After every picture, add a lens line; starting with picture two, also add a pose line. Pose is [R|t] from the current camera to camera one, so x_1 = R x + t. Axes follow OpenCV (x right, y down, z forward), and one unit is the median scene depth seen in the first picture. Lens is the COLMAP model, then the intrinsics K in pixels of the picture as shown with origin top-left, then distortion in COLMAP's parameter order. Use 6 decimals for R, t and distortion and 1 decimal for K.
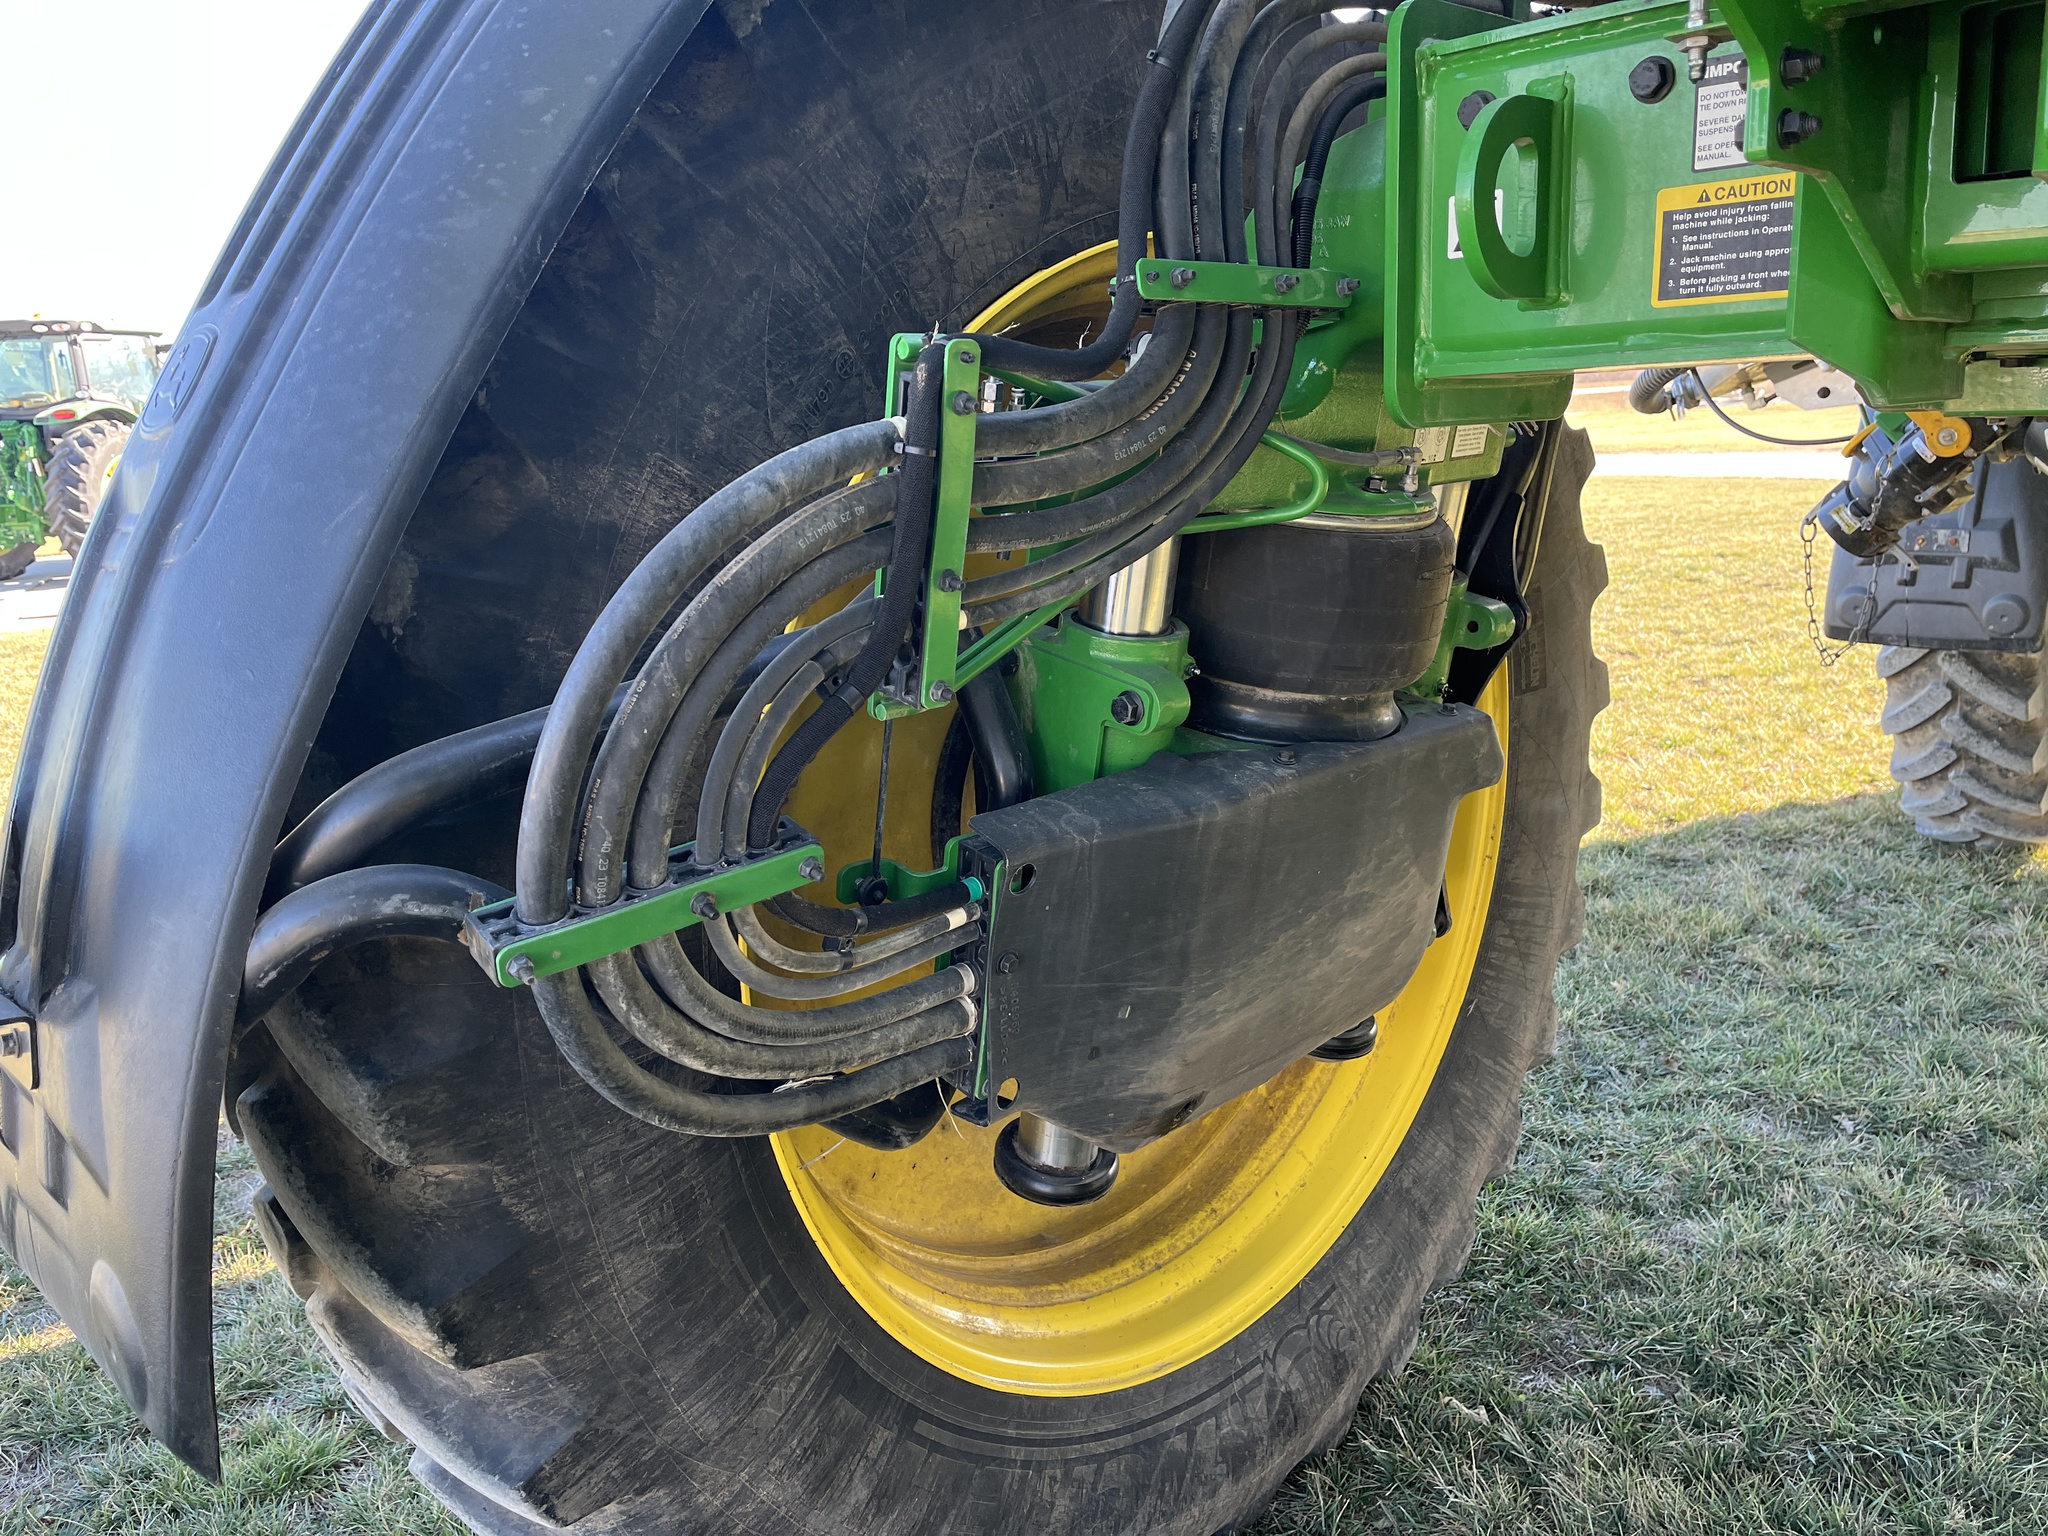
lens RADIAL K [[1554.2, 0, 1020.1], [0, 1554.2, 766.8], [0, 0, 1]] dist [0.070154, -0.097468]
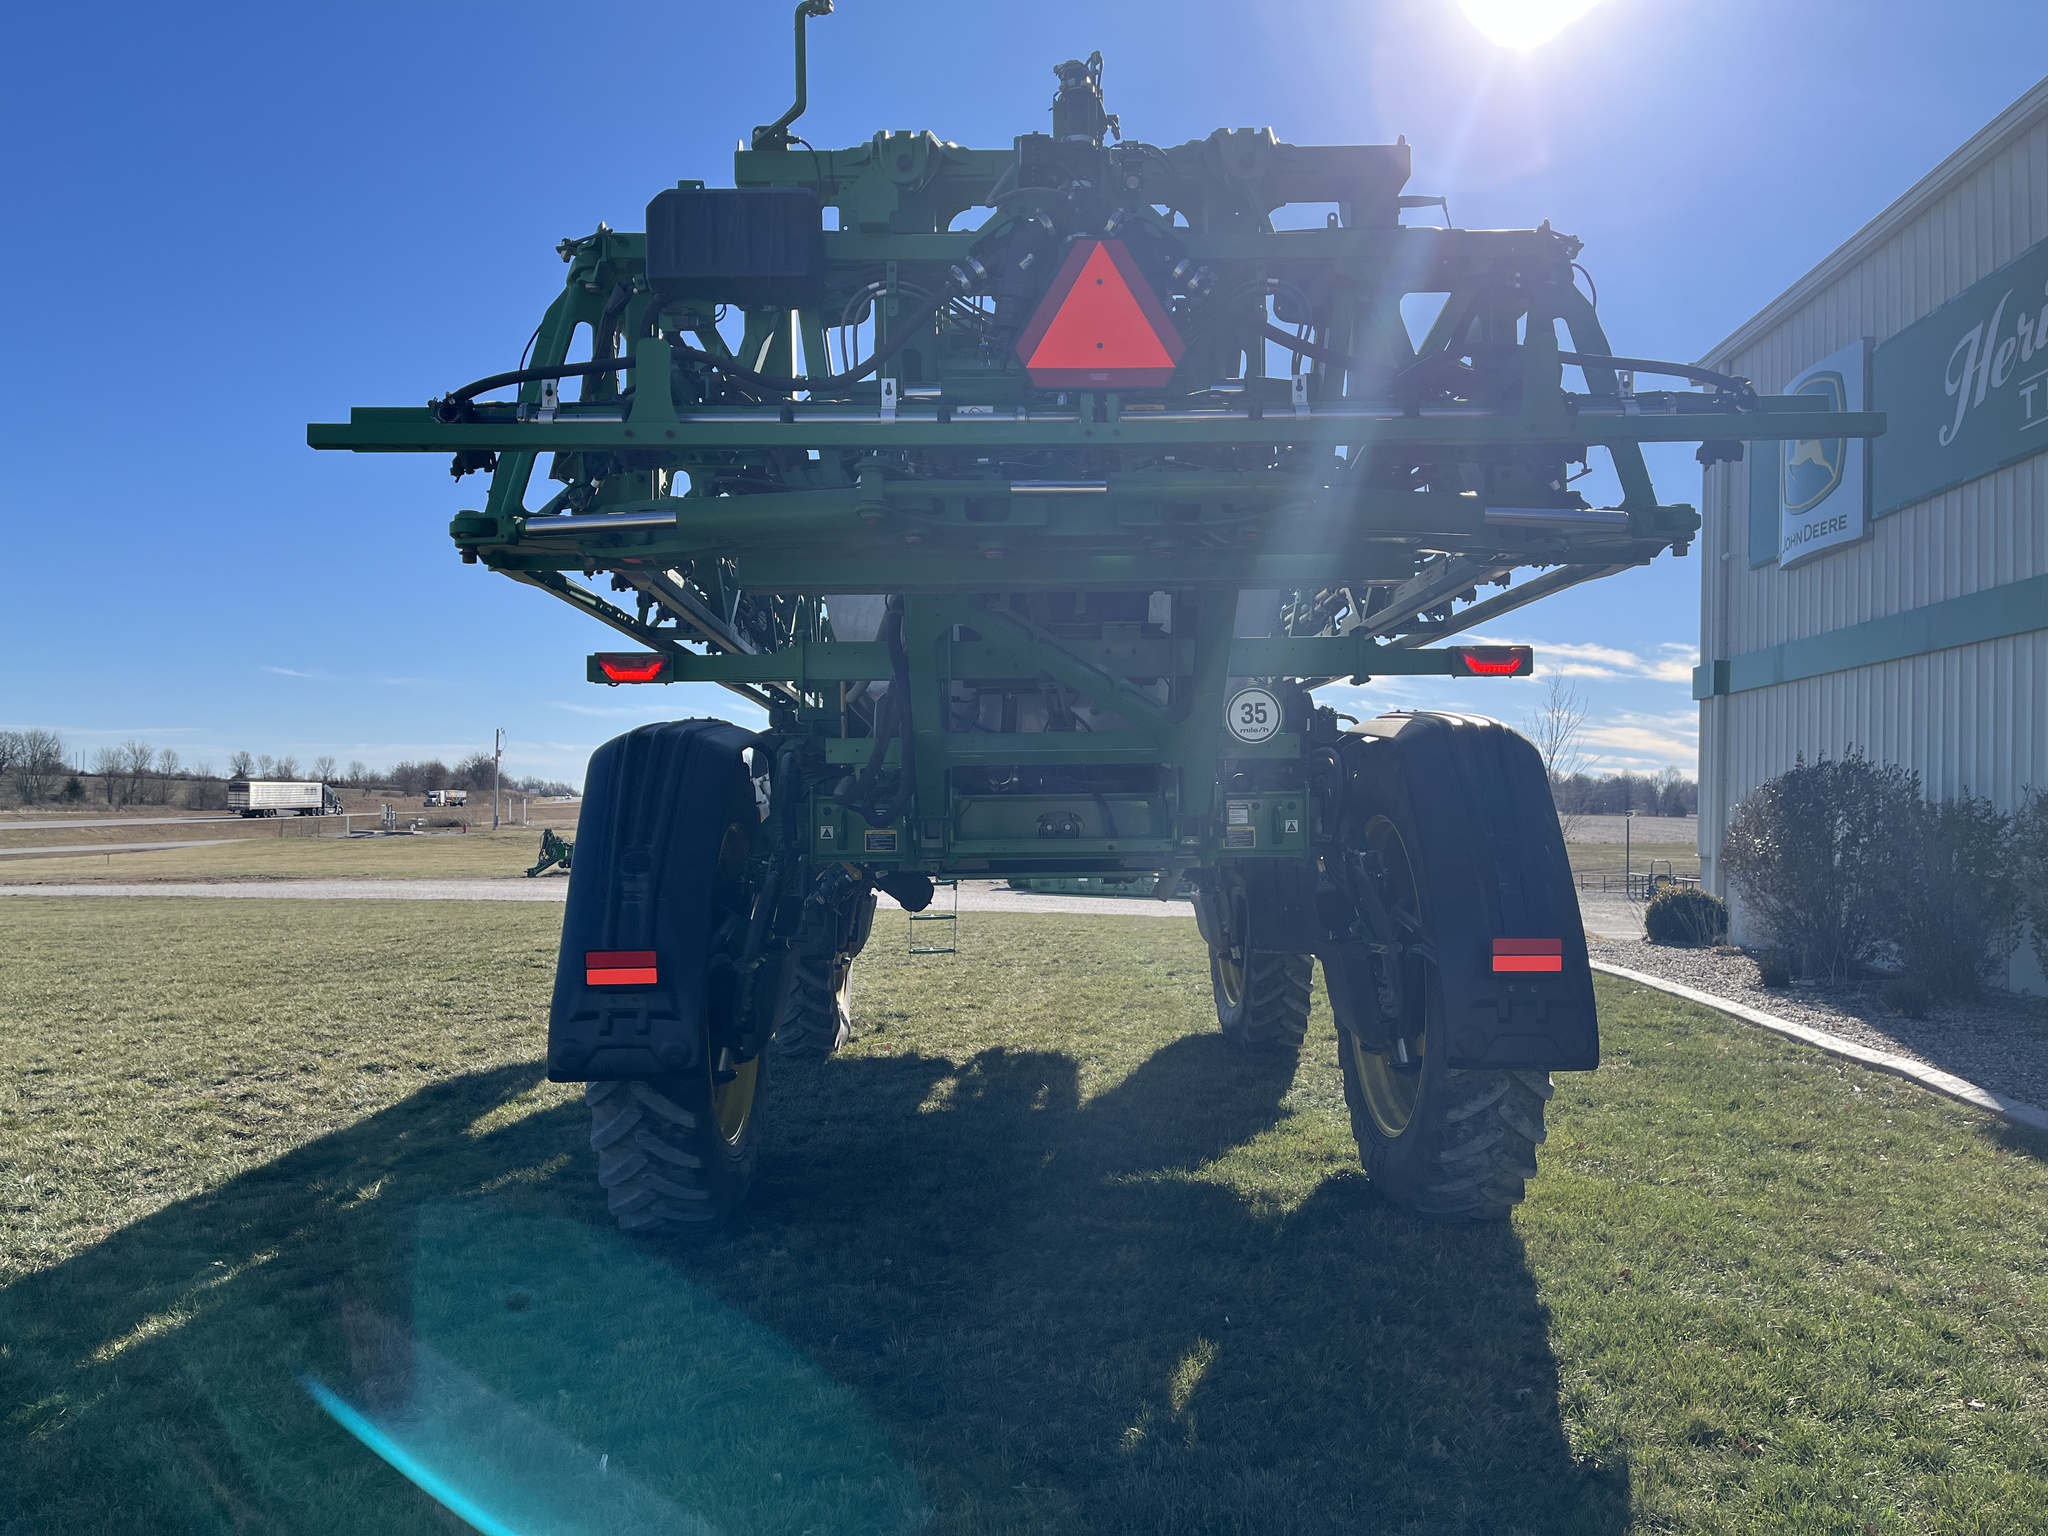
lens RADIAL K [[1554.2, 0, 1019.5], [0, 1554.2, 762.8], [0, 0, 1]] dist [0.070154, -0.097468]
pose [[0.685876, 0.054128, 0.725702, -1.673044], [0.142222, 0.968030, -0.206620, 0.310971], [-0.713685, 0.244926, 0.656250, -1.577315]]
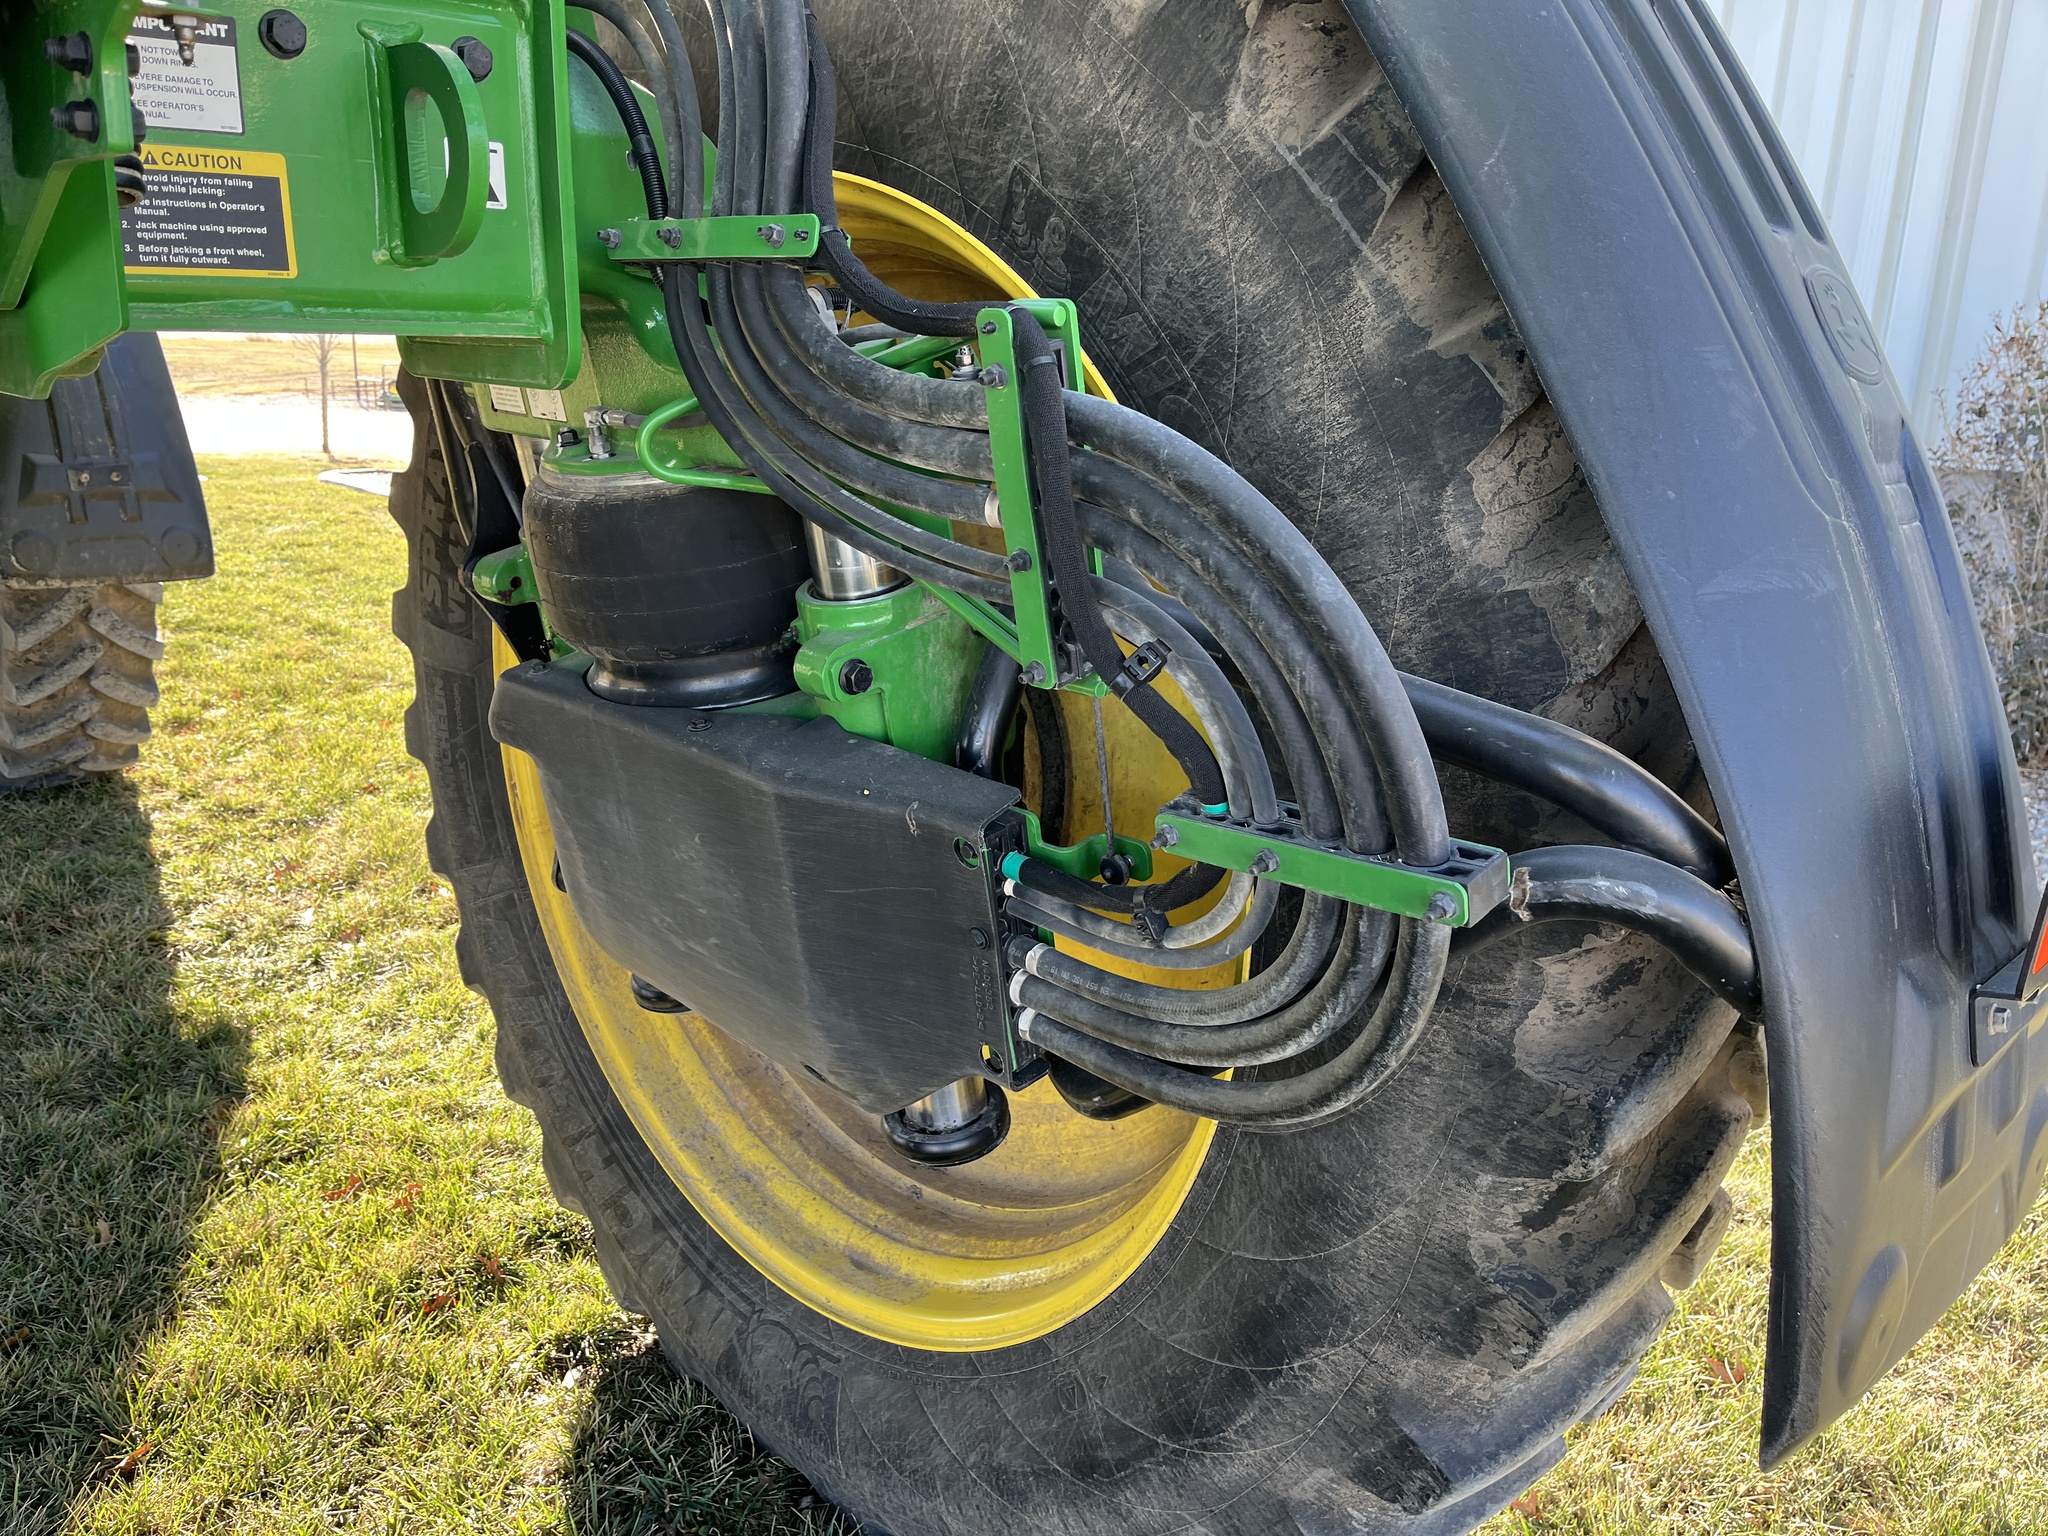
lens RADIAL K [[1554.2, 0, 1016.5], [0, 1554.2, 777.4], [0, 0, 1]] dist [0.070154, -0.097468]
pose [[-0.020468, -0.239505, 0.970679, 0.162413], [0.190638, 0.952135, 0.238949, 0.010742], [-0.981447, 0.189940, 0.026170, -0.179033]]
